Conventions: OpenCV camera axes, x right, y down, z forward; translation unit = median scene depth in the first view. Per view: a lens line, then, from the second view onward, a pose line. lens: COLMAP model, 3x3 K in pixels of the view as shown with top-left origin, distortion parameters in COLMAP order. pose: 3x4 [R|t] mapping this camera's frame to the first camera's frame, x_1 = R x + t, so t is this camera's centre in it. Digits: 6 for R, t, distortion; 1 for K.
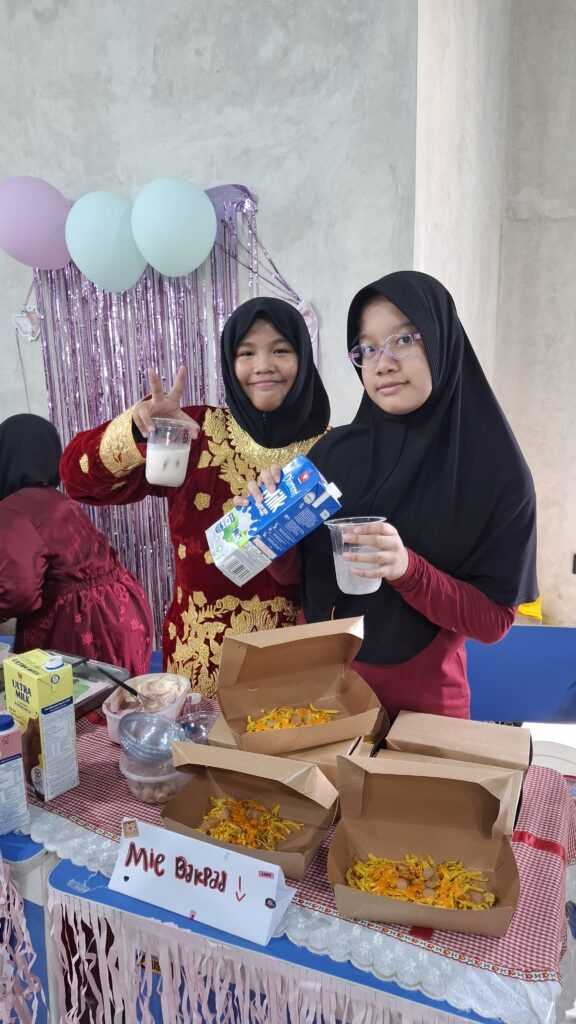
lens RADIAL K [[704.5, 0, 287.4], [0, 704.5, 511.5], [0, 0, 1]] dist [0.027789, -0.007451]
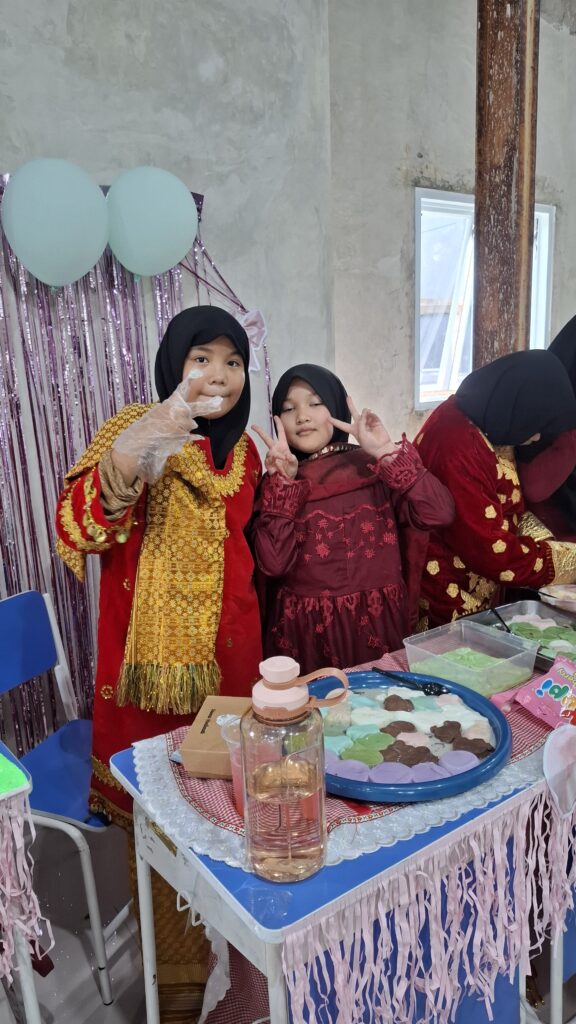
lens RADIAL K [[704.5, 0, 287.6], [0, 704.5, 512.5], [0, 0, 1]] dist [0.027789, -0.007451]
pose [[0.493852, -0.178764, 0.850972, -0.951071], [0.215322, 0.973301, 0.079502, -0.075789], [-0.842465, 0.143971, 0.519158, 0.448319]]
